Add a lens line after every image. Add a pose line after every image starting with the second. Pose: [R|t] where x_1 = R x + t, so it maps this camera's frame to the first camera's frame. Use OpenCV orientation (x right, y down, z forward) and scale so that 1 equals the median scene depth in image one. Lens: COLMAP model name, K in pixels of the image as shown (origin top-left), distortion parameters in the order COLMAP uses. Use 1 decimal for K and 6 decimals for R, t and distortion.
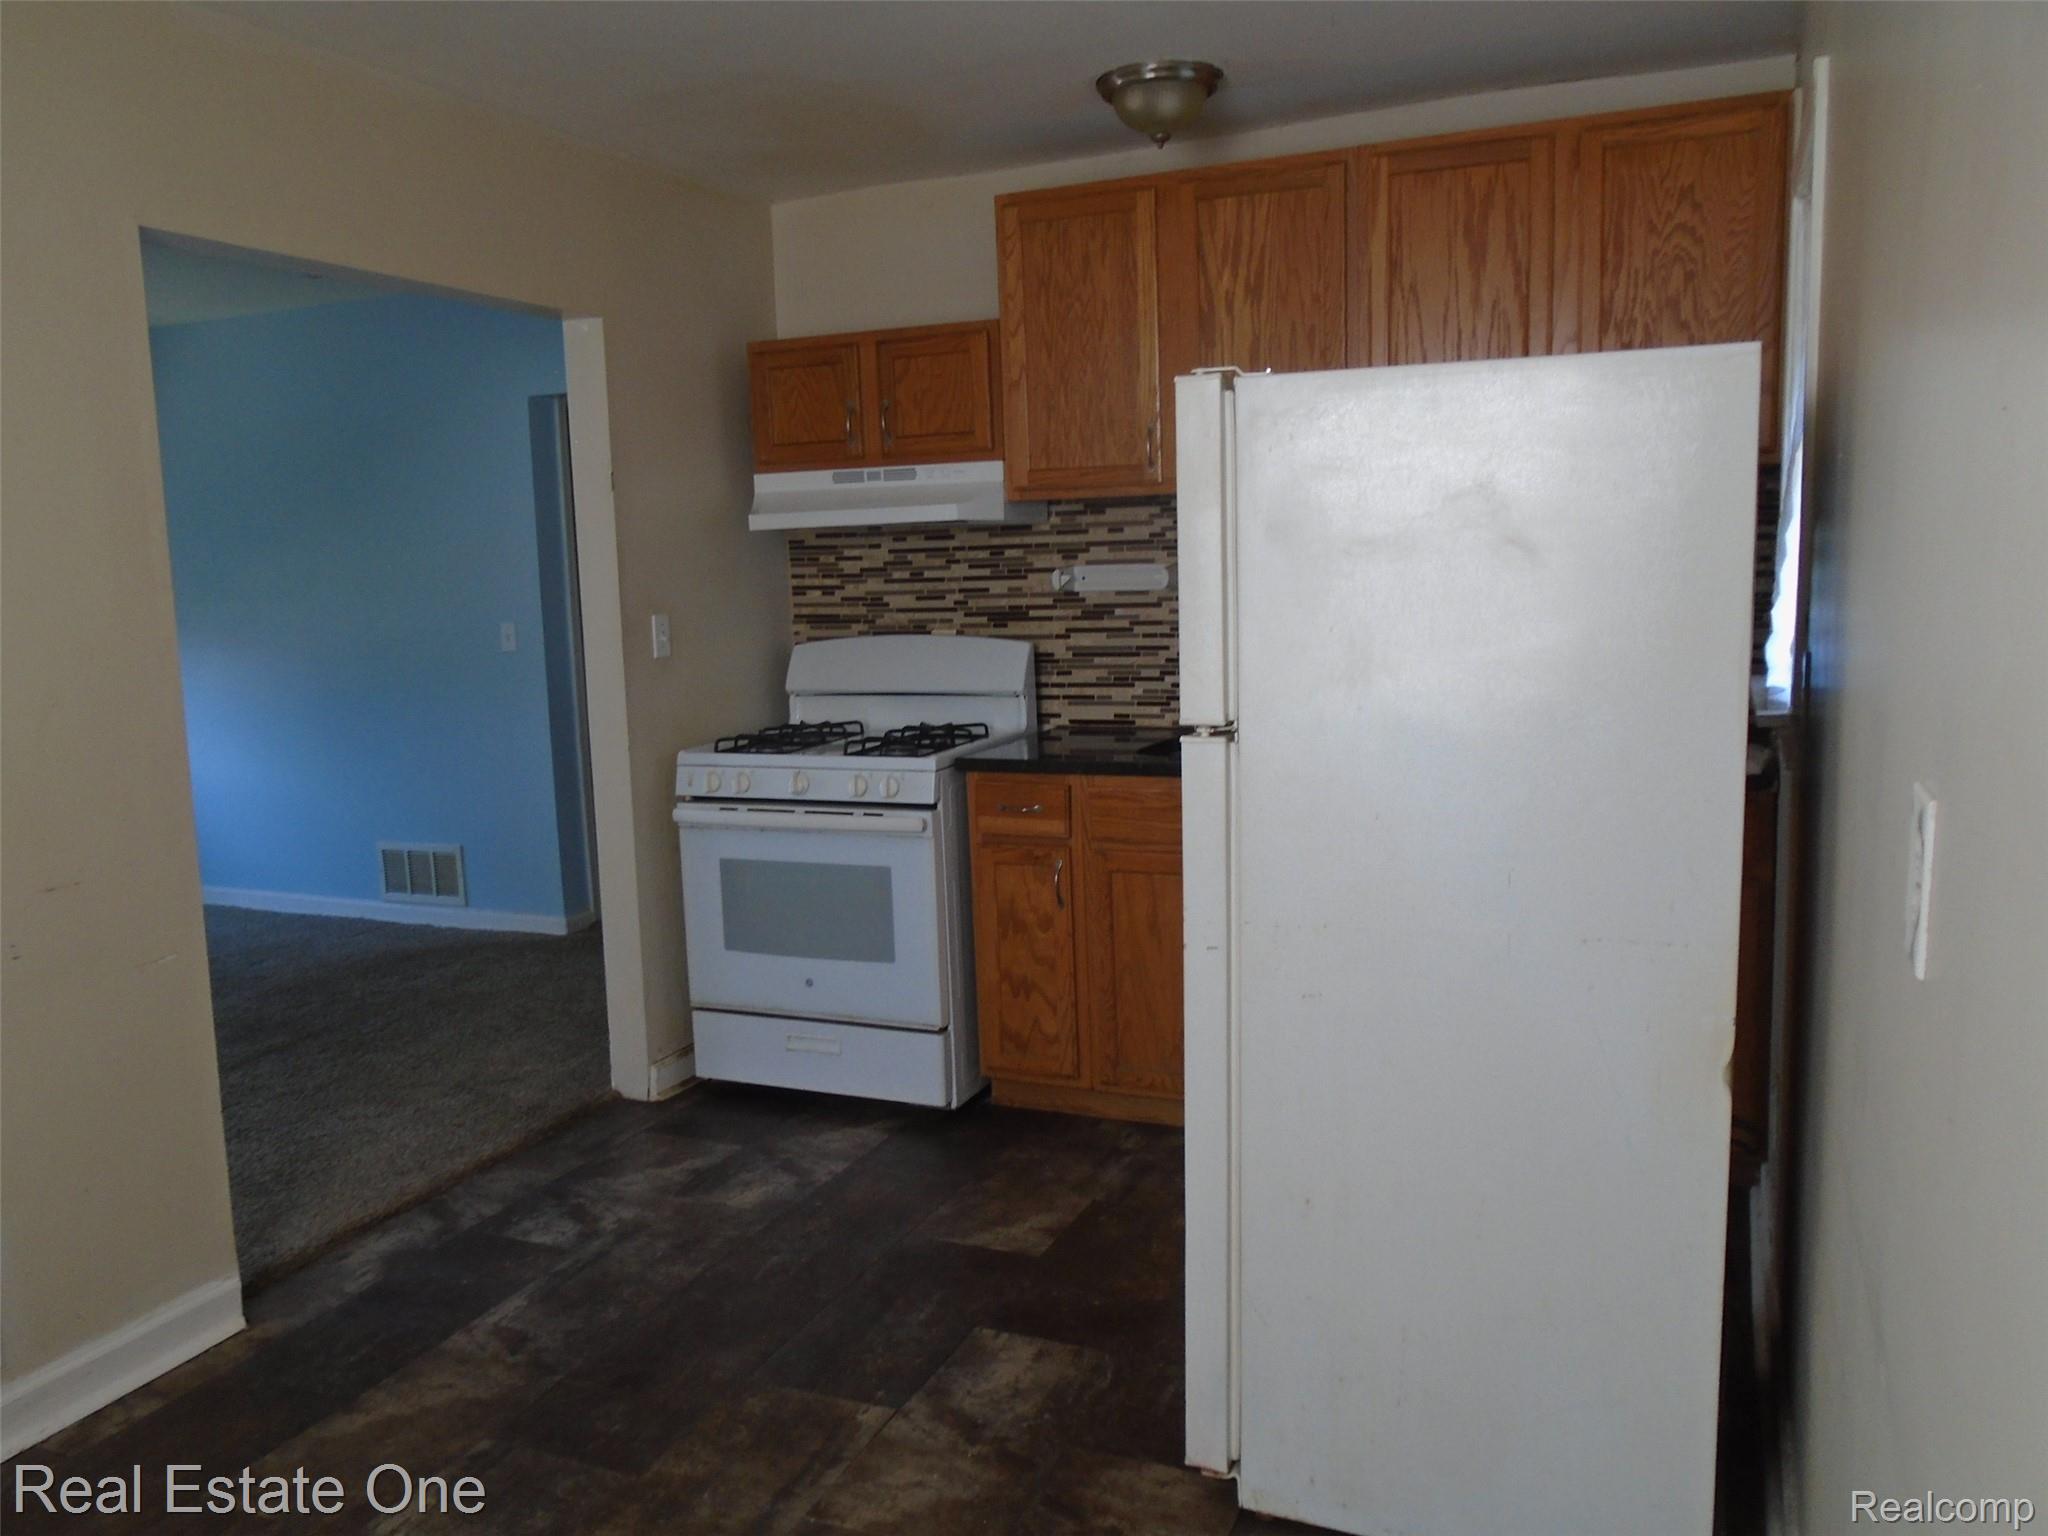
lens RADIAL K [[1586.5, 0, 1019.3], [0, 1586.5, 762.9], [0, 0, 1]] dist [-0.005513, 0.000285]
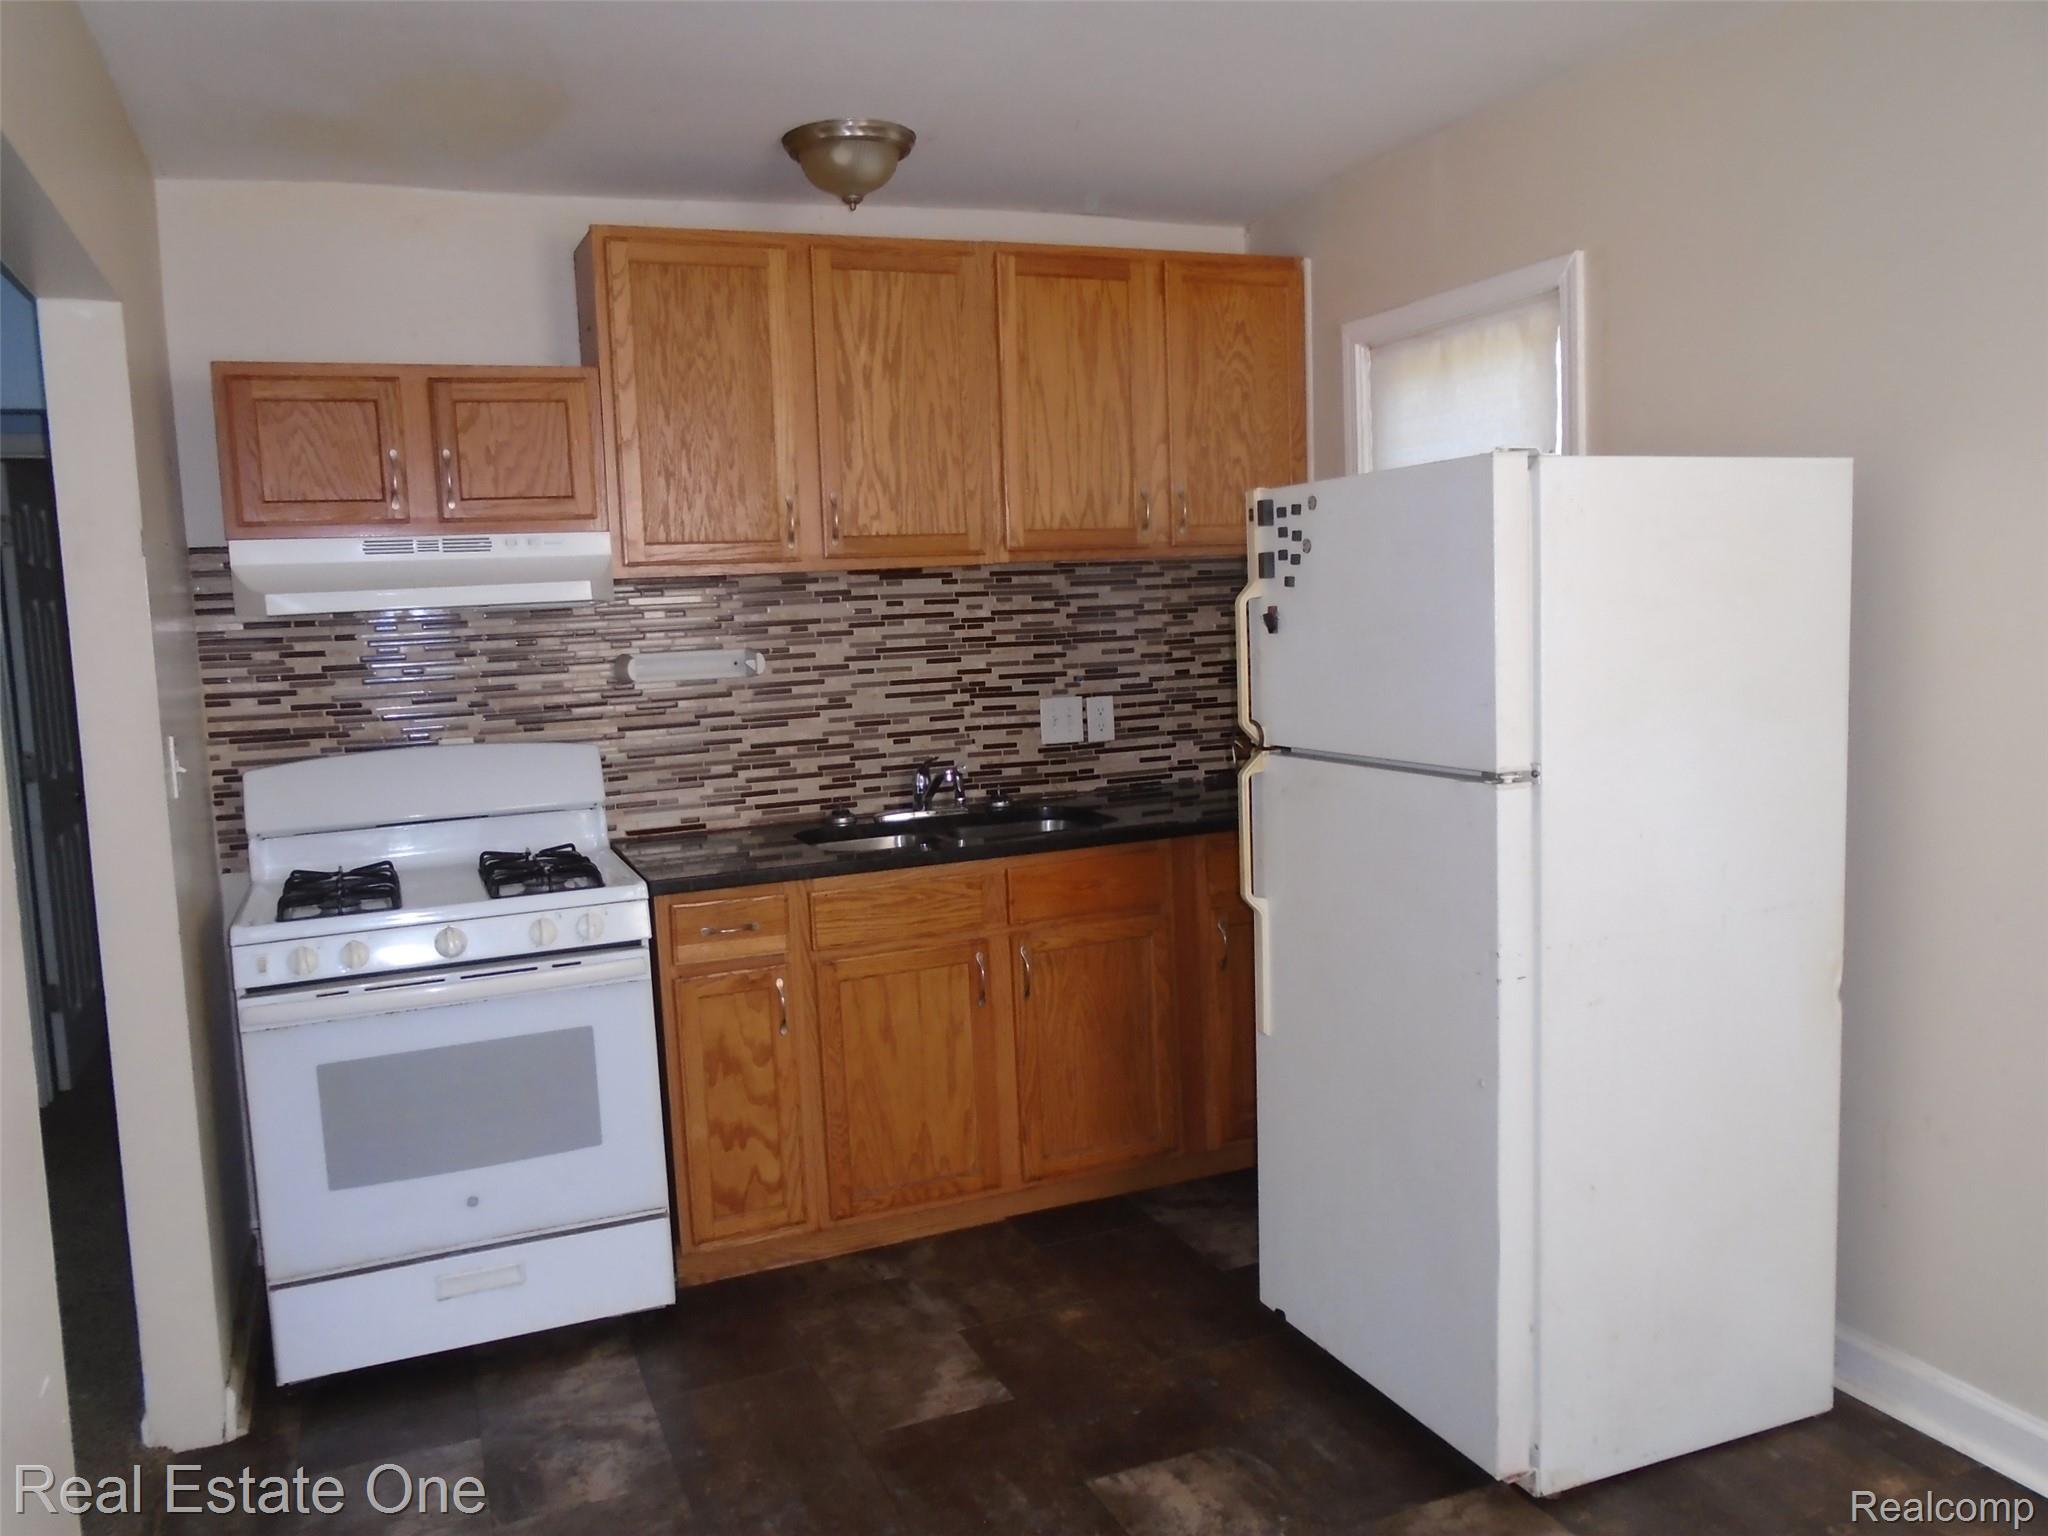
lens RADIAL K [[1566.5, 0, 1024.0], [0, 1566.5, 768.0], [0, 0, 1]] dist [-0.013835, -0.003526]
pose [[0.691143, -0.073641, 0.718956, -0.468771], [0.118744, 0.992847, -0.012456, -0.027280], [-0.712896, 0.093980, 0.694943, 0.266721]]
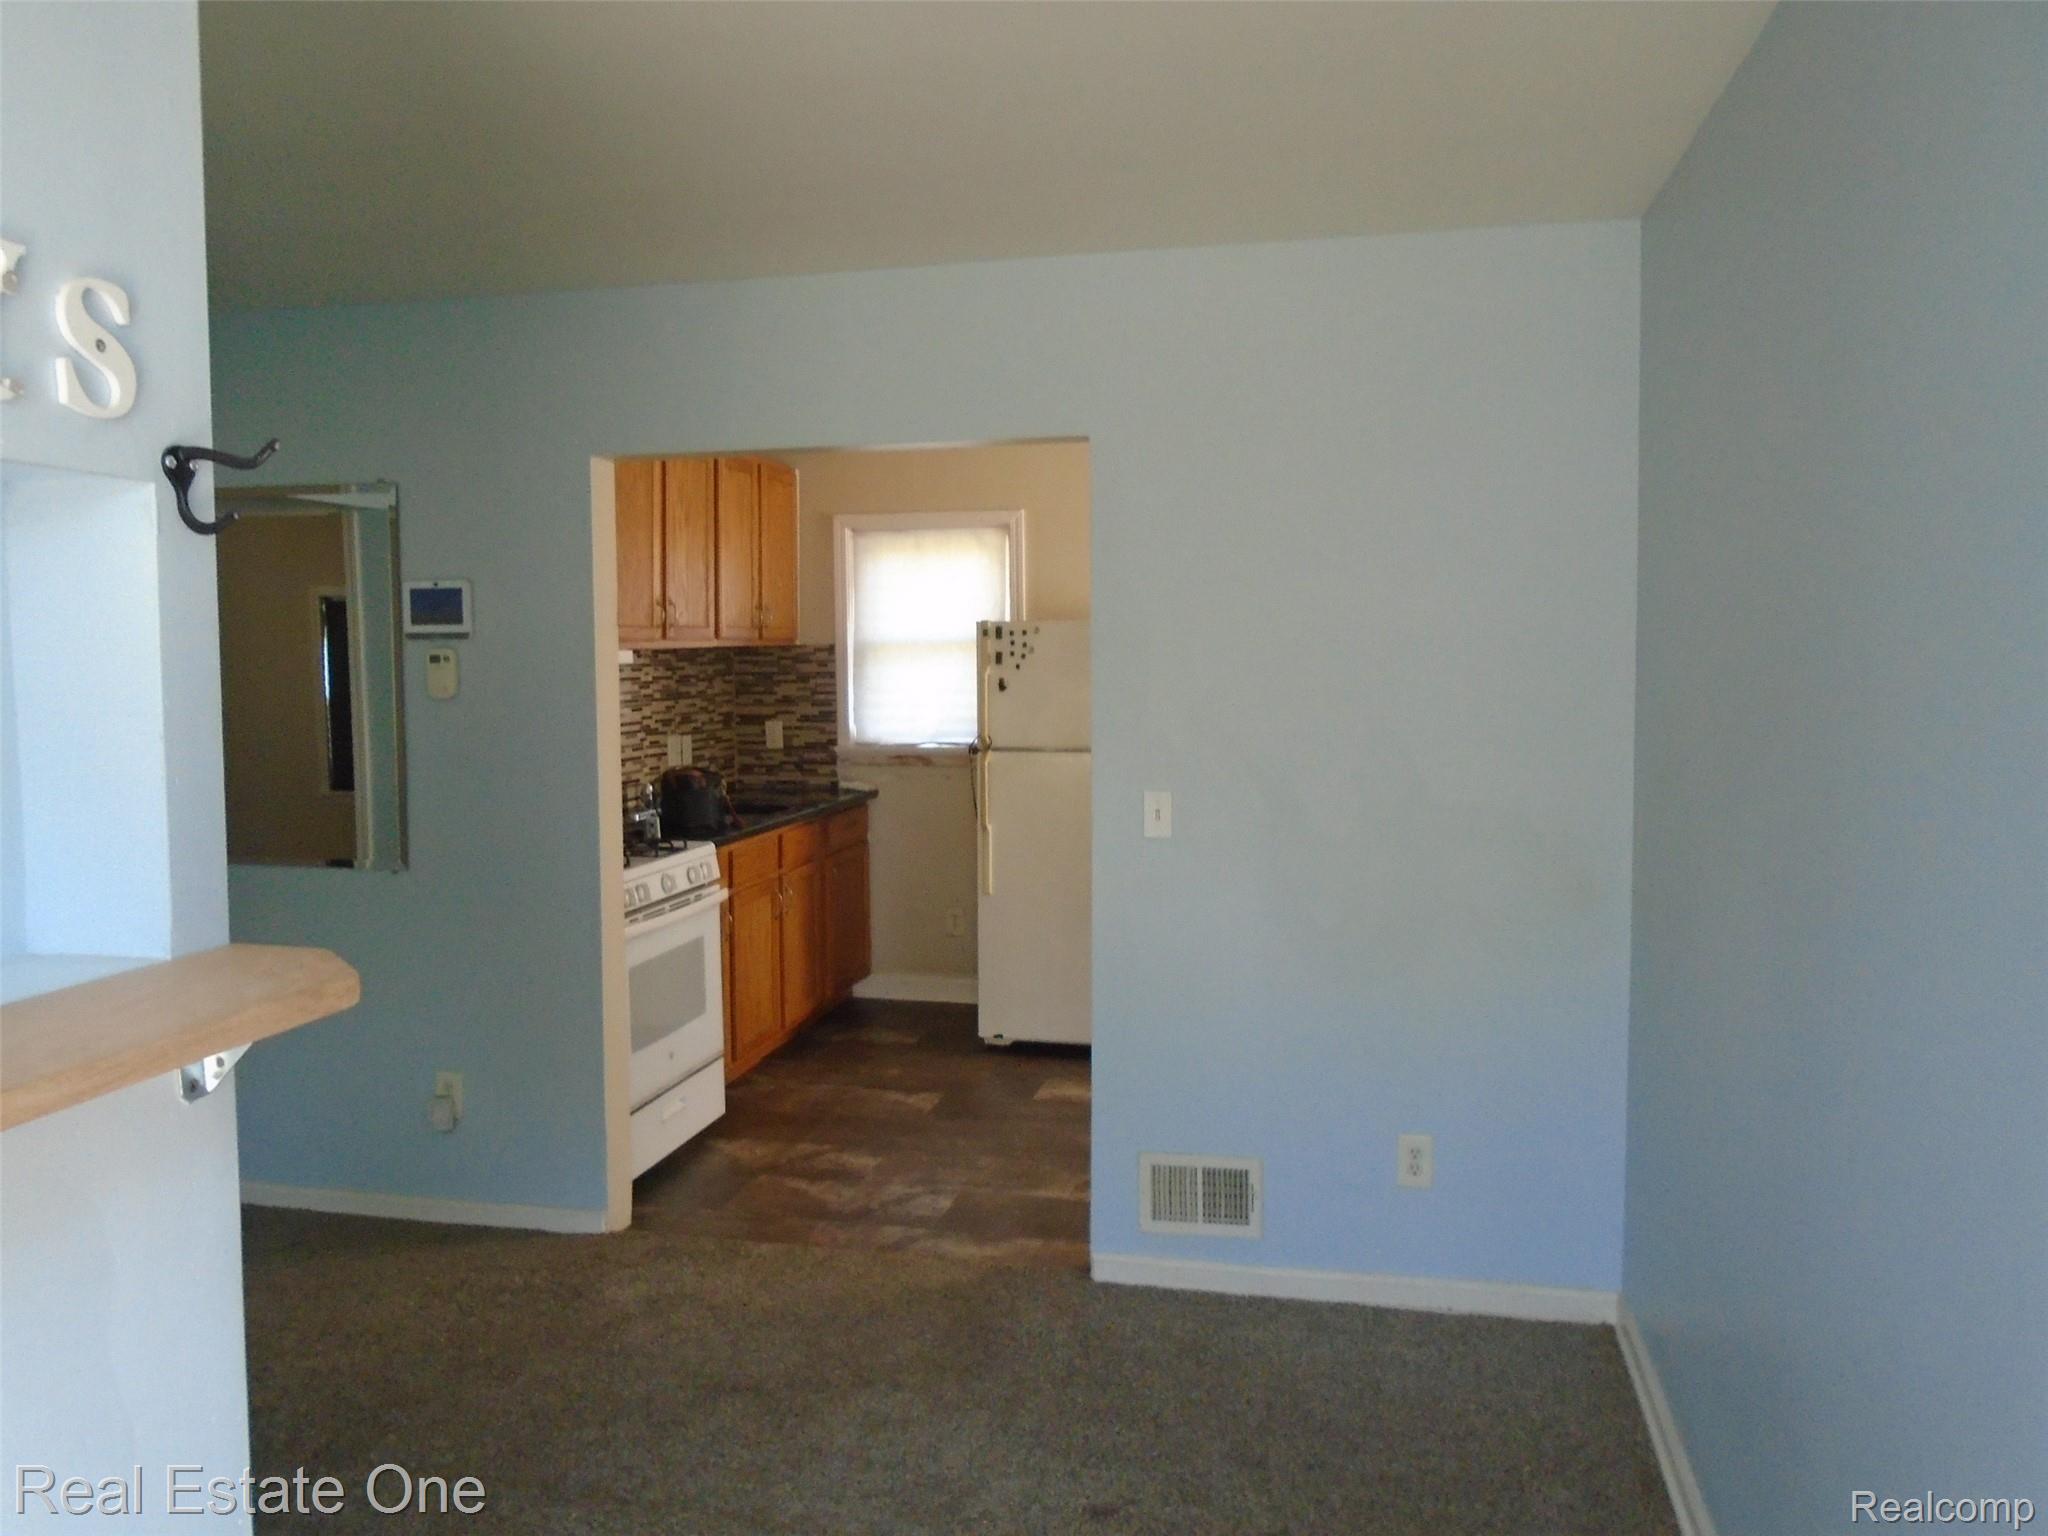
lens RADIAL K [[1566.5, 0, 1024.0], [0, 1566.5, 768.0], [0, 0, 1]] dist [-0.013835, -0.003526]
pose [[-0.190232, -0.044871, 0.980713, -1.285299], [0.145538, 0.986628, 0.073372, -0.115115], [-0.970892, 0.156689, -0.181157, 0.914081]]
